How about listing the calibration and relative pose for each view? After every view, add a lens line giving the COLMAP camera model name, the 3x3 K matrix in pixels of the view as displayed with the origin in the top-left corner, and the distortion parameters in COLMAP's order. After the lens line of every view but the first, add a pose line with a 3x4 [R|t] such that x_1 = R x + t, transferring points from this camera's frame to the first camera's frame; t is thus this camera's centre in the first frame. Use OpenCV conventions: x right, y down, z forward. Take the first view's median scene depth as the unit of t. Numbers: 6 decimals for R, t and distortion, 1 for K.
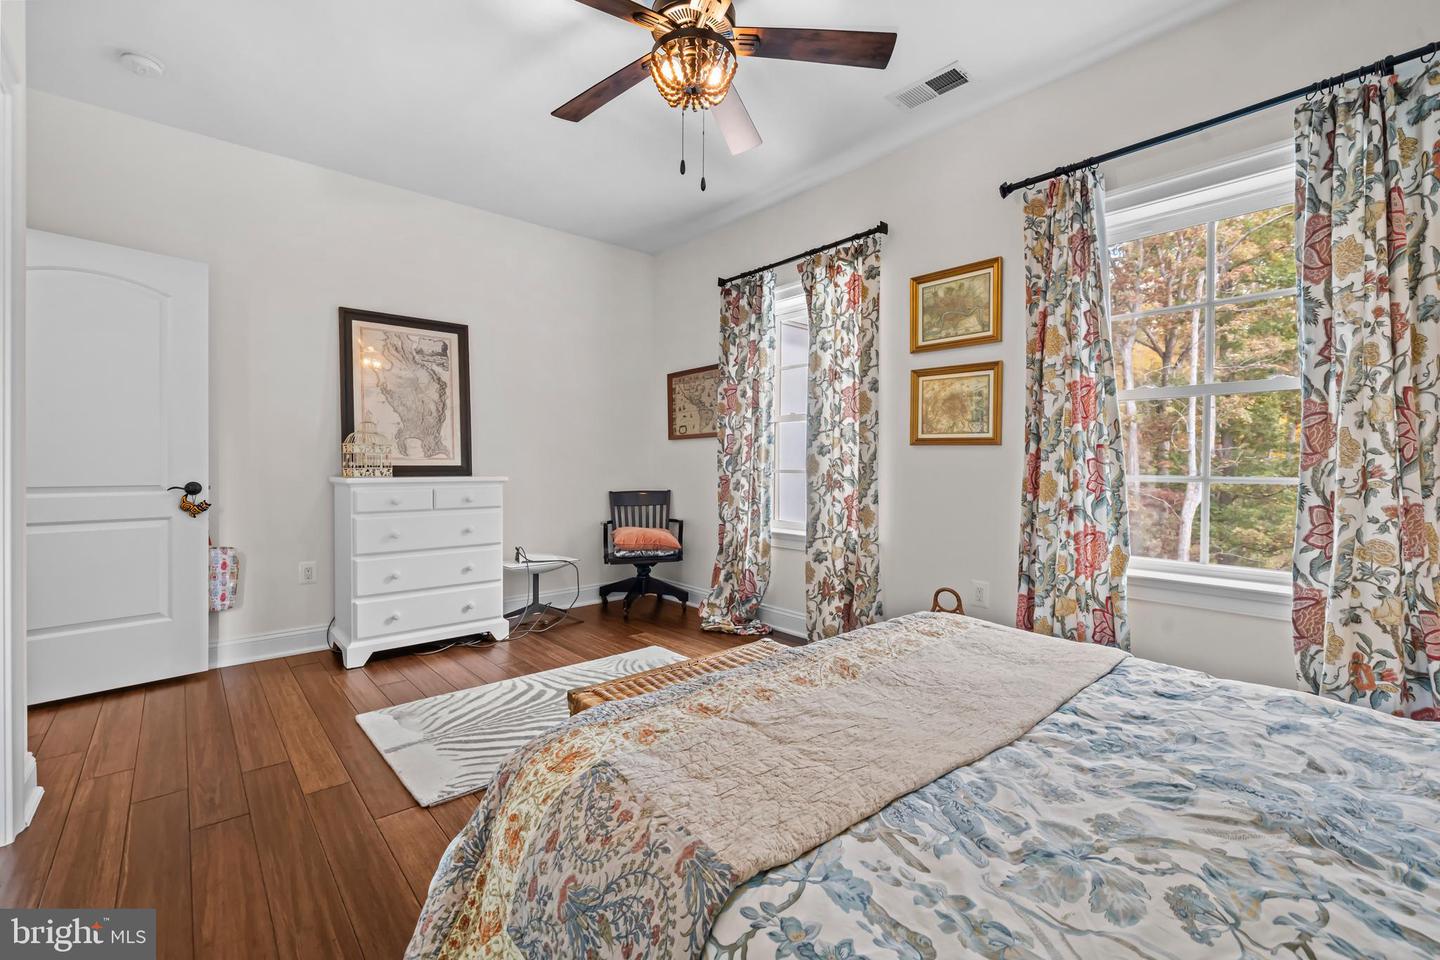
lens RADIAL K [[613.9, 0, 715.8], [0, 613.9, 471.2], [0, 0, 1]] dist [0.000834, 0.000227]
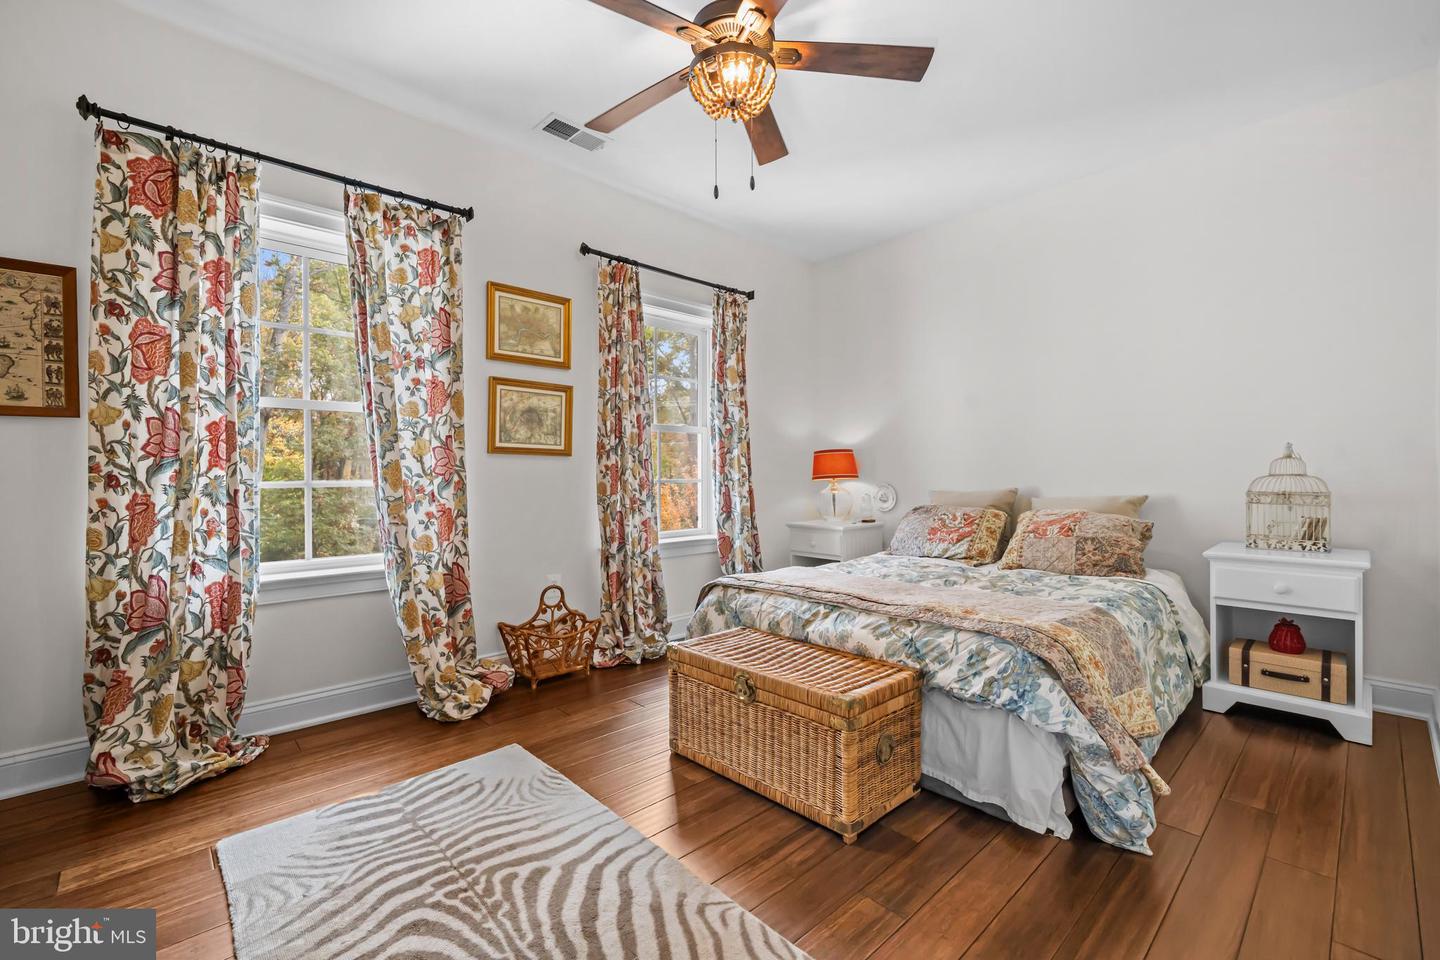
lens RADIAL K [[613.9, 0, 715.1], [0, 613.9, 478.3], [0, 0, 1]] dist [0.000834, 0.000227]
pose [[-0.025700, -0.010901, 0.999610, -0.700387], [0.015353, 0.999818, 0.011298, -0.008444], [-0.999552, 0.015638, -0.025528, 0.709403]]
